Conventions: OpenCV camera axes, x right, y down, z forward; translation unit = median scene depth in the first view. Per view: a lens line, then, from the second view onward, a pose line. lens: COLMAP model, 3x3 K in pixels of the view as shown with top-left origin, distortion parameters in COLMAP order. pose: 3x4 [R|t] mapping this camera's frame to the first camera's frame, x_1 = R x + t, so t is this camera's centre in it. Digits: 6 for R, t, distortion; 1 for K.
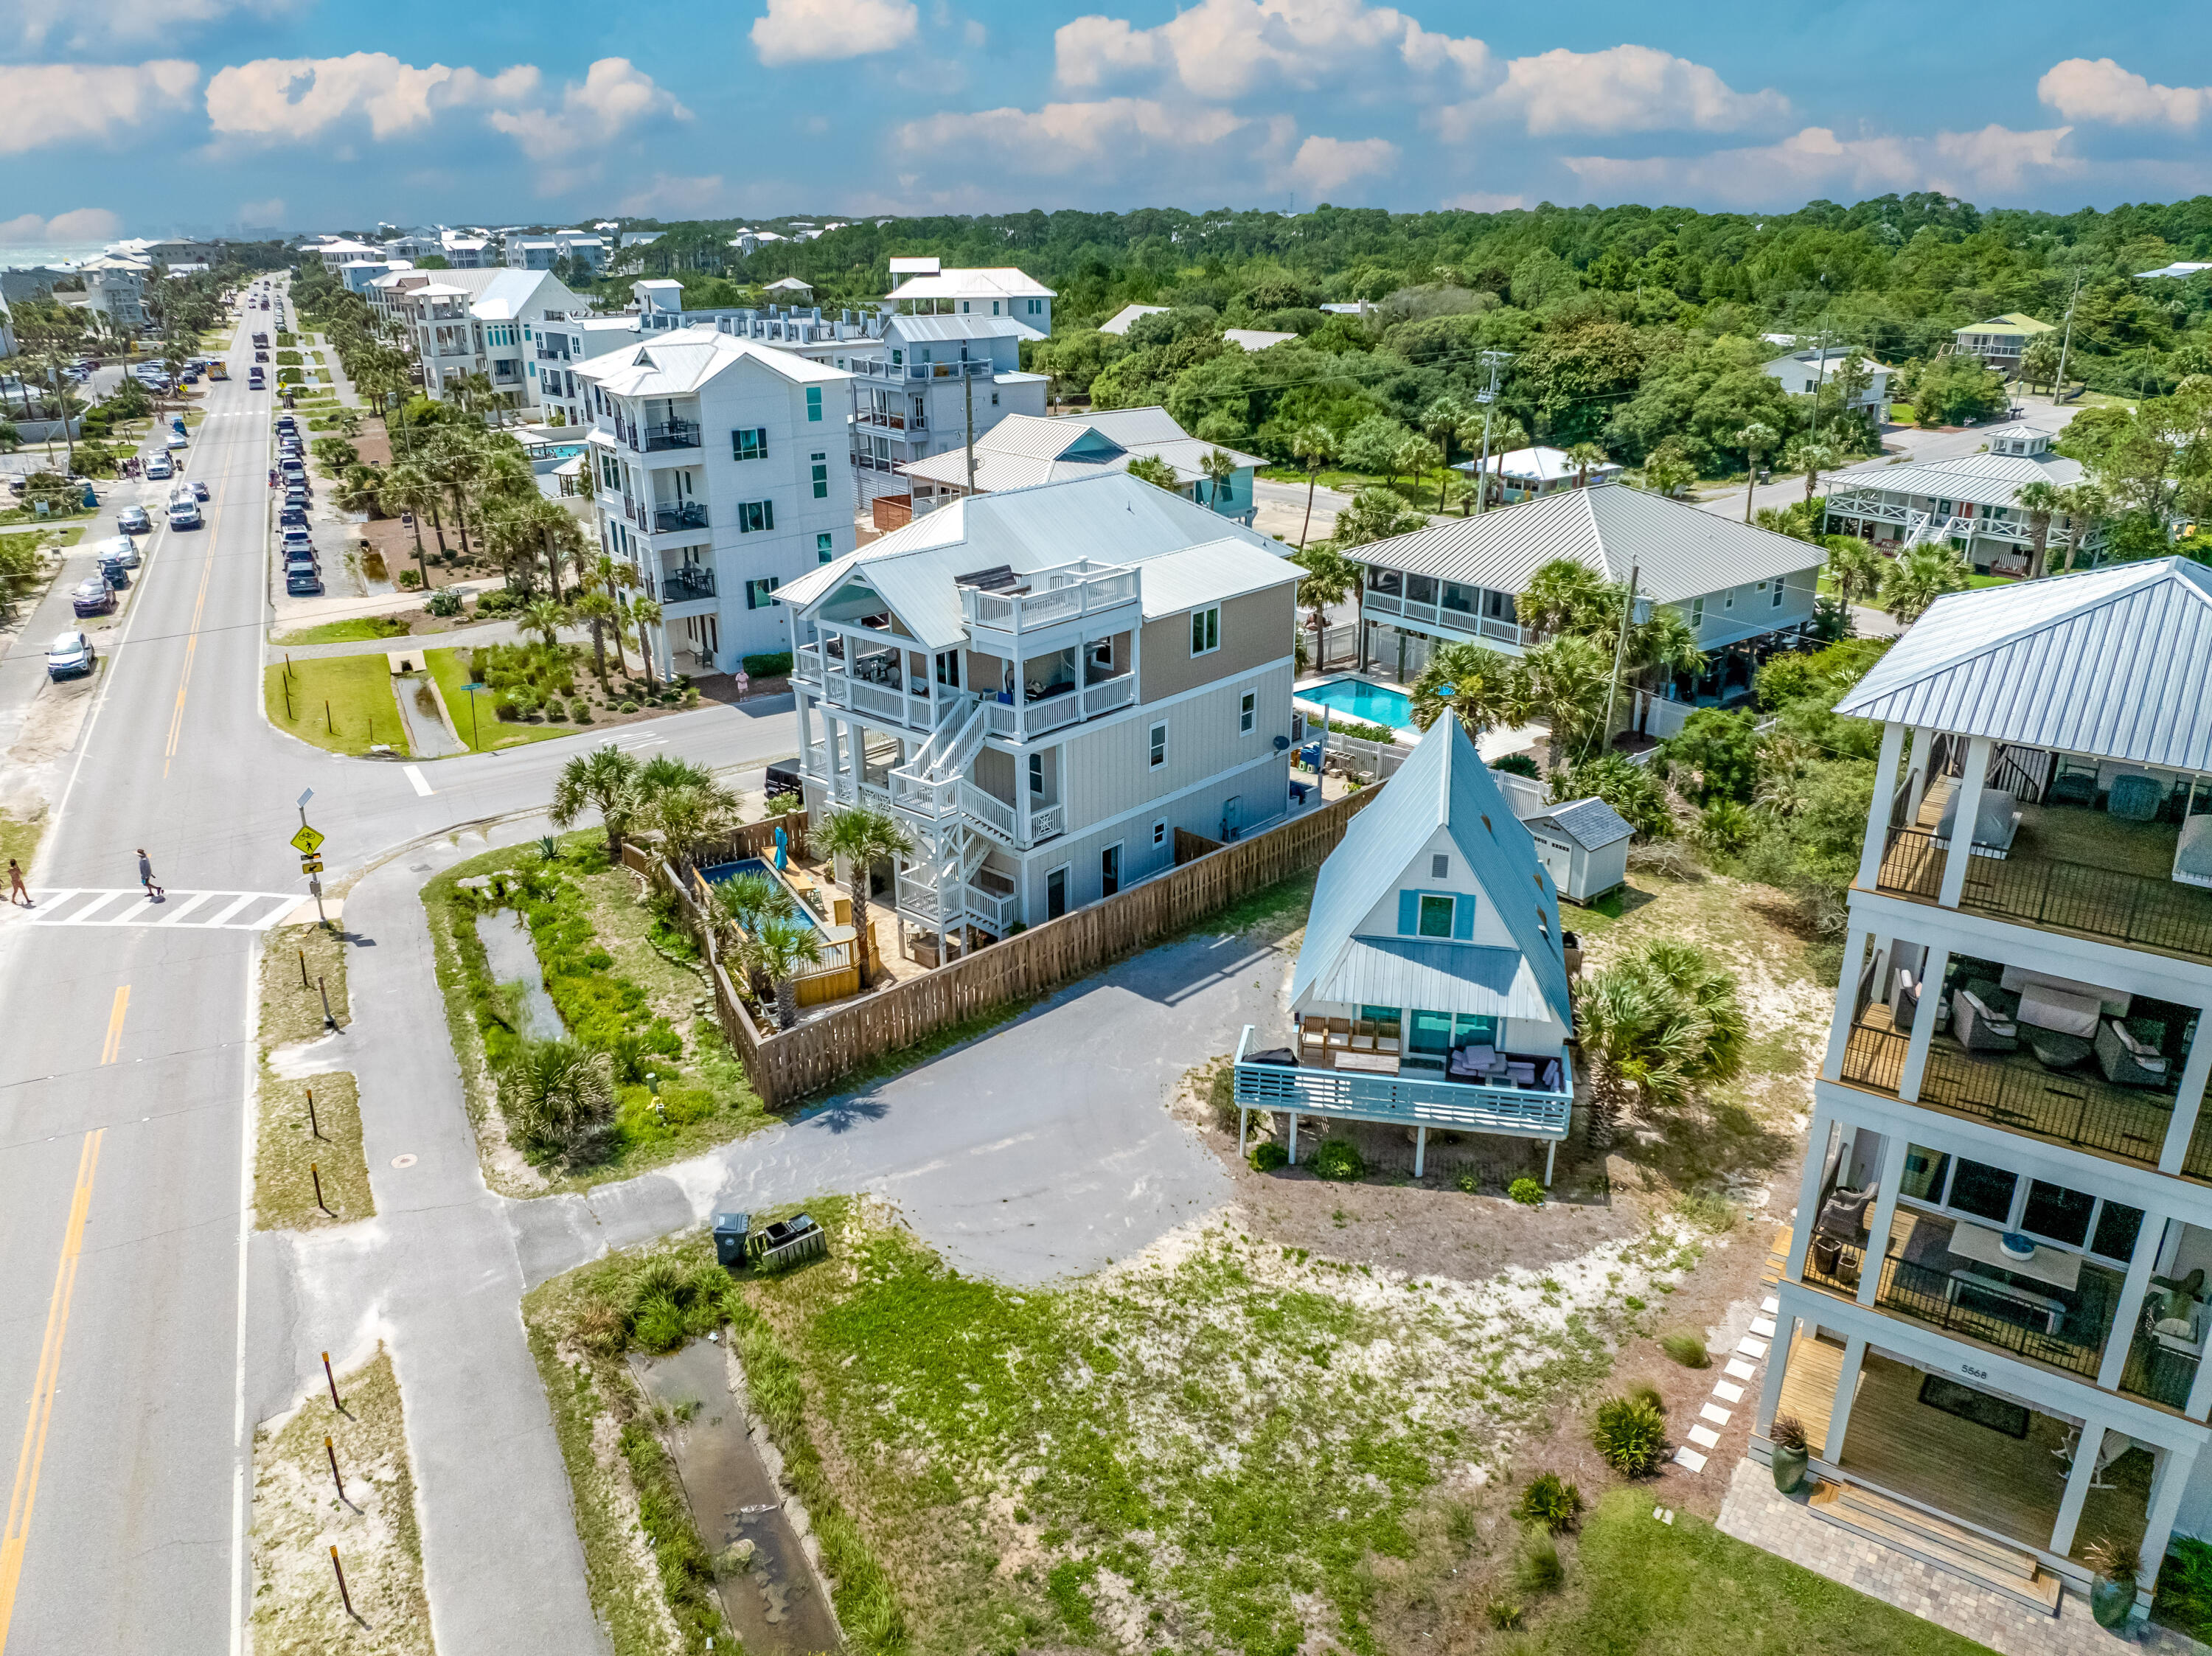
lens RADIAL K [[1545.2, 0, 1117.8], [0, 1545.2, 823.7], [0, 0, 1]] dist [-0.037601, 0.002691]
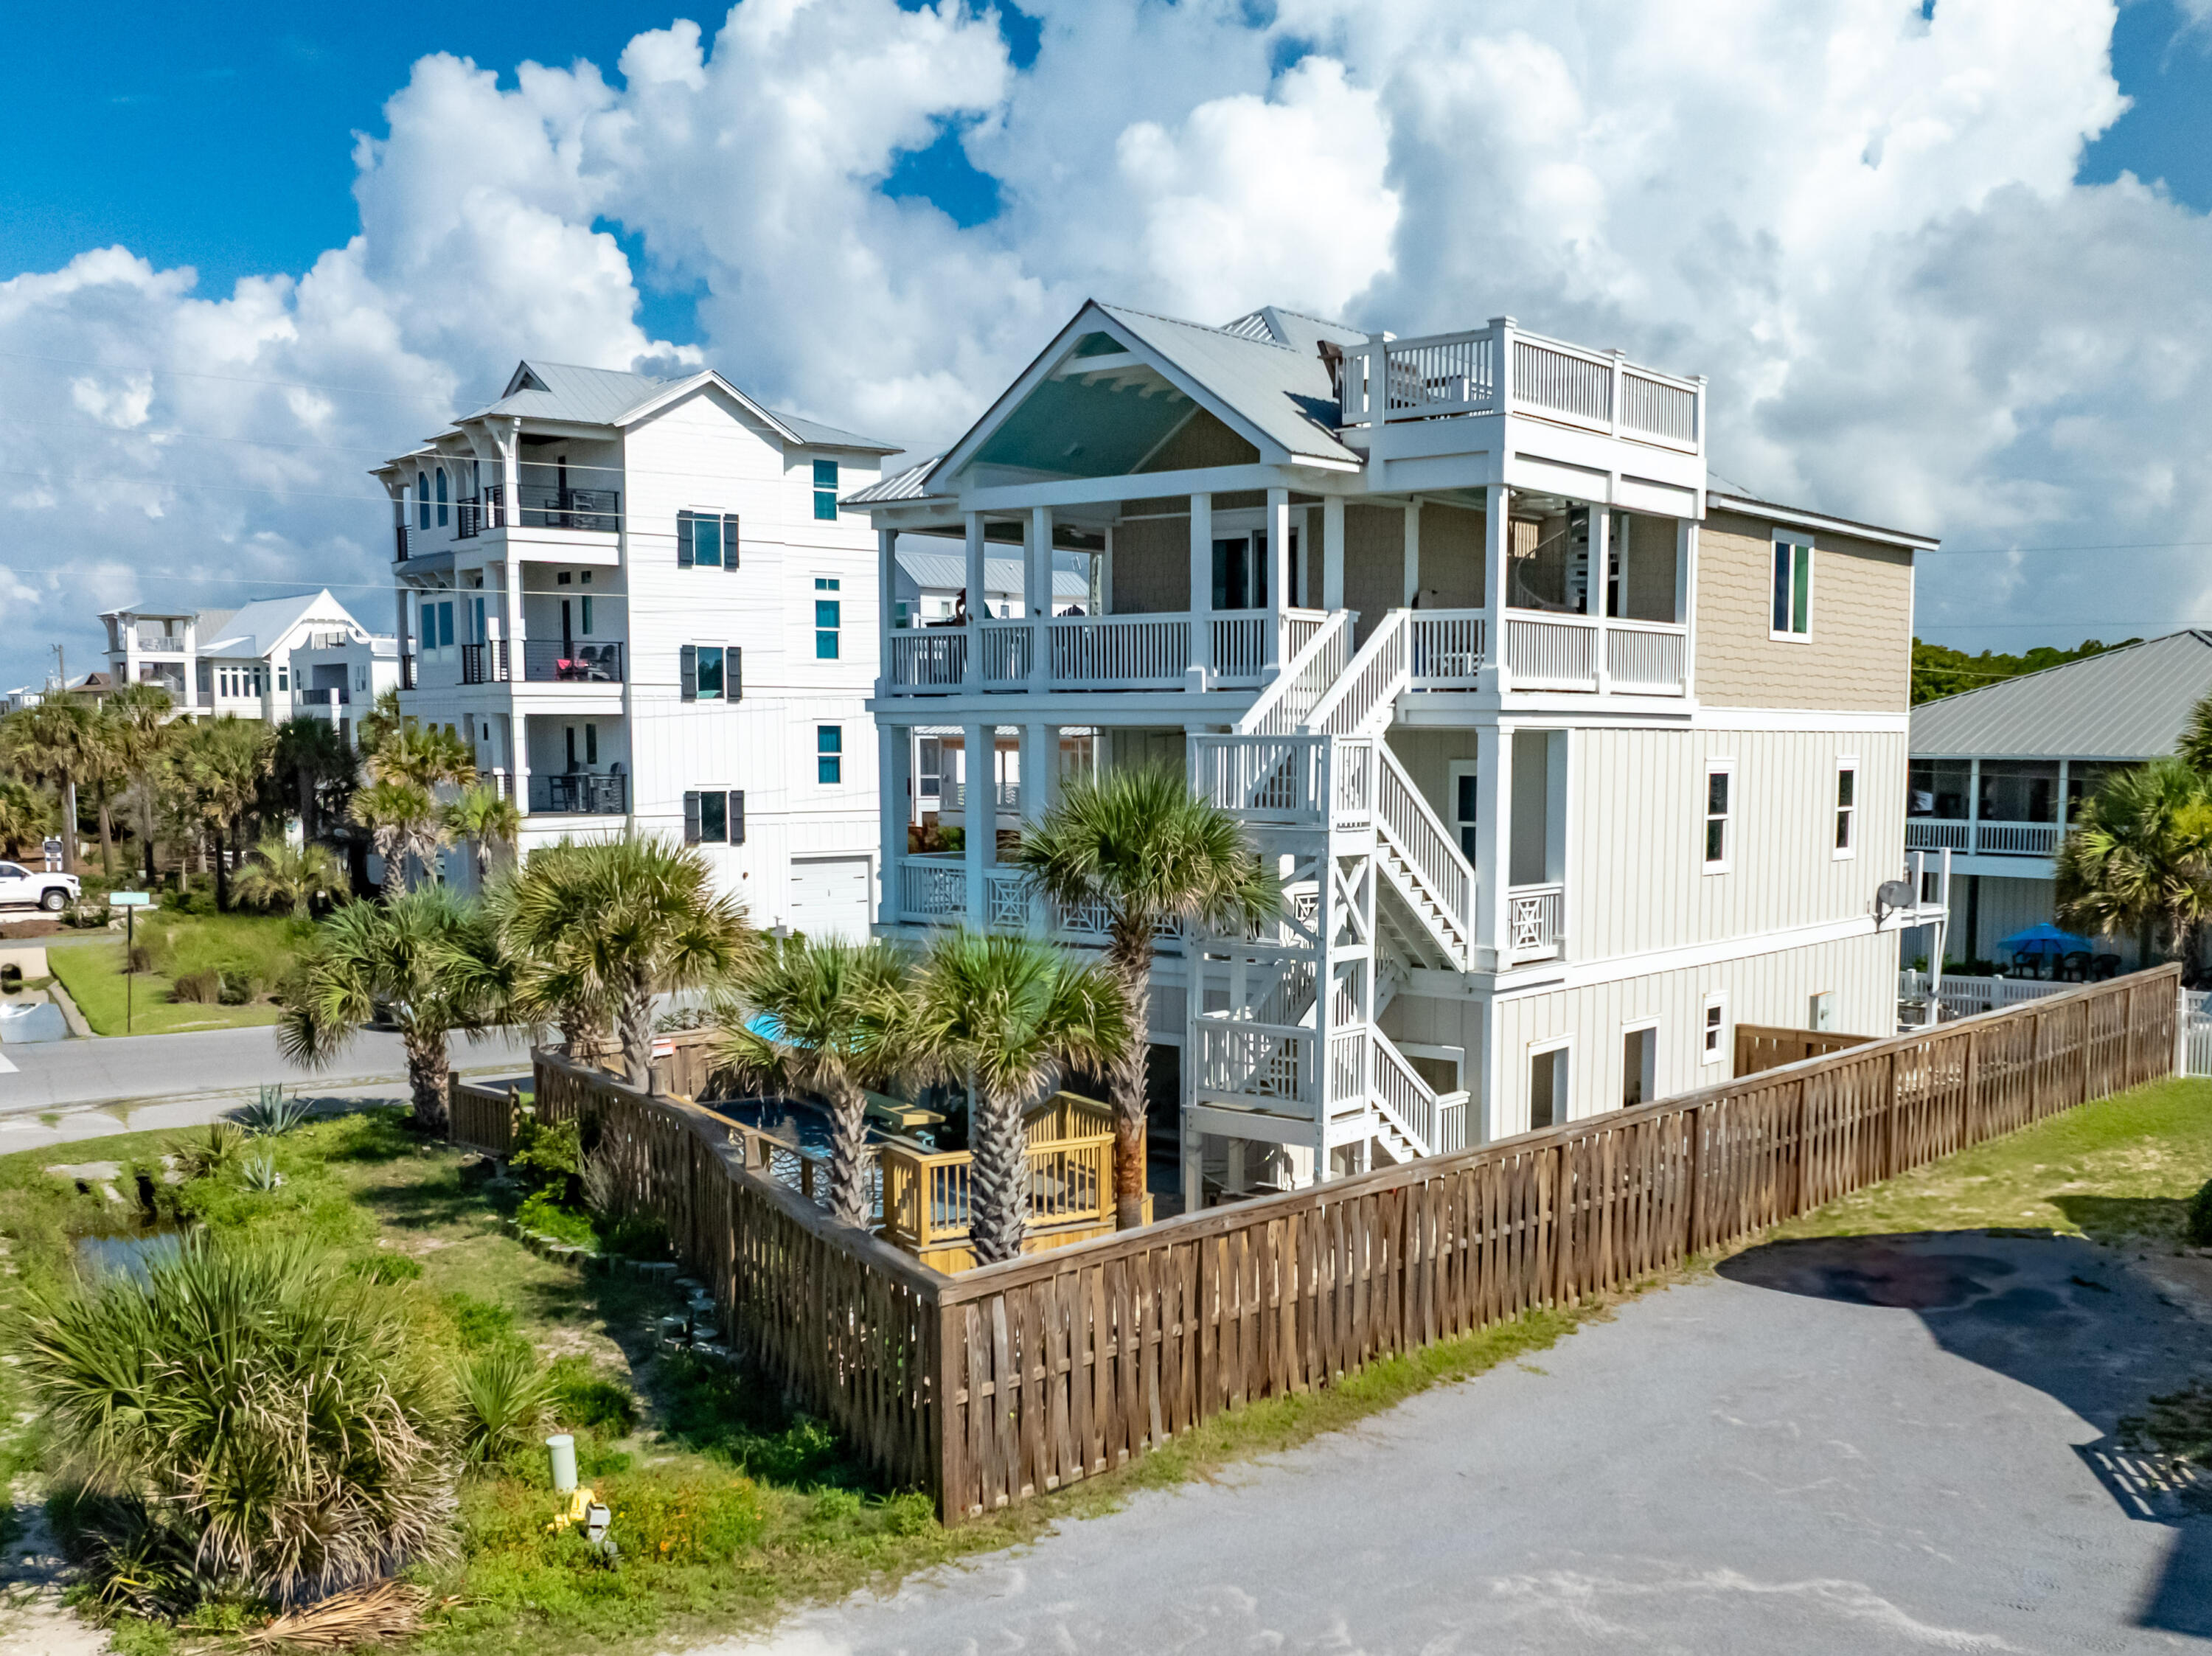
lens RADIAL K [[2149.7, 0, 1264.3], [0, 2149.7, 989.4], [0, 0, 1]] dist [-0.032692, -0.012979]
pose [[0.996533, -0.000038, 0.083201, -0.145523], [0.020954, 0.967880, -0.250540, 0.140287], [-0.080519, 0.251414, 0.964525, 0.401174]]
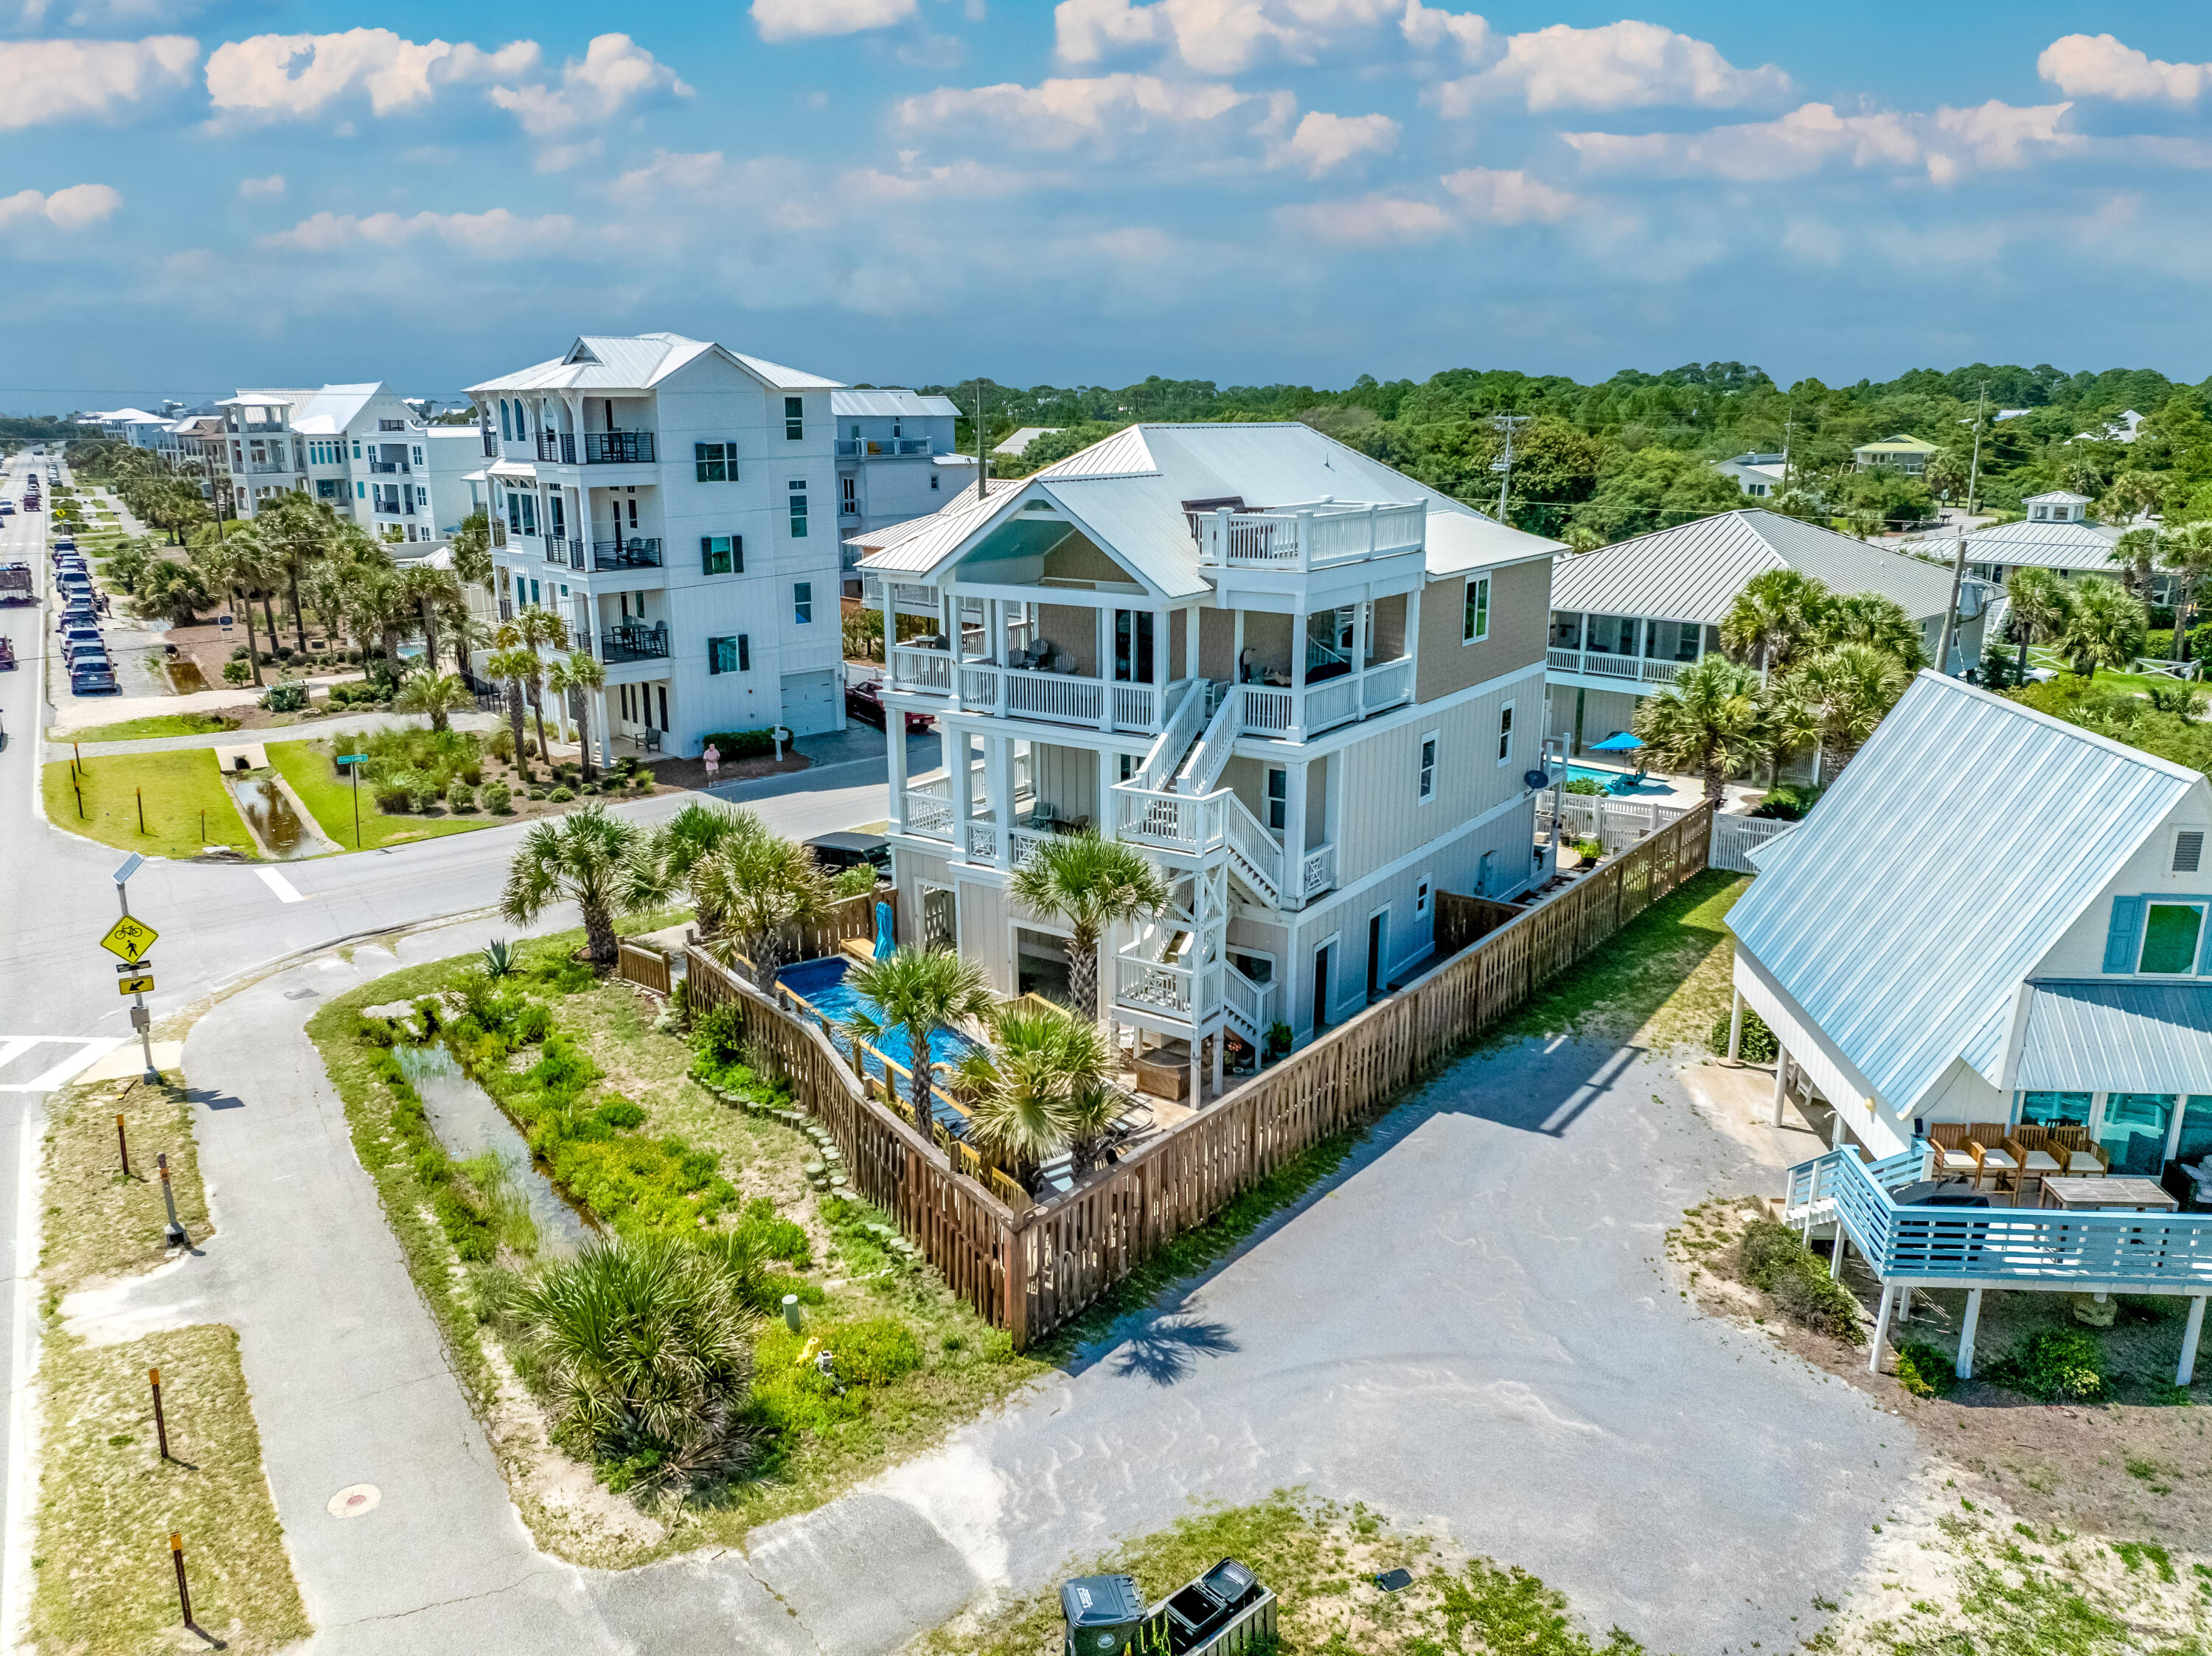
lens RADIAL K [[1553.4, 0, 1115.0], [0, 1553.4, 824.5], [0, 0, 1]] dist [-0.049803, 0.023777]
pose [[0.992838, -0.027261, 0.116320, -0.184431], [0.040405, 0.992867, -0.112175, 0.044758], [-0.112432, 0.116071, 0.986857, 0.306949]]
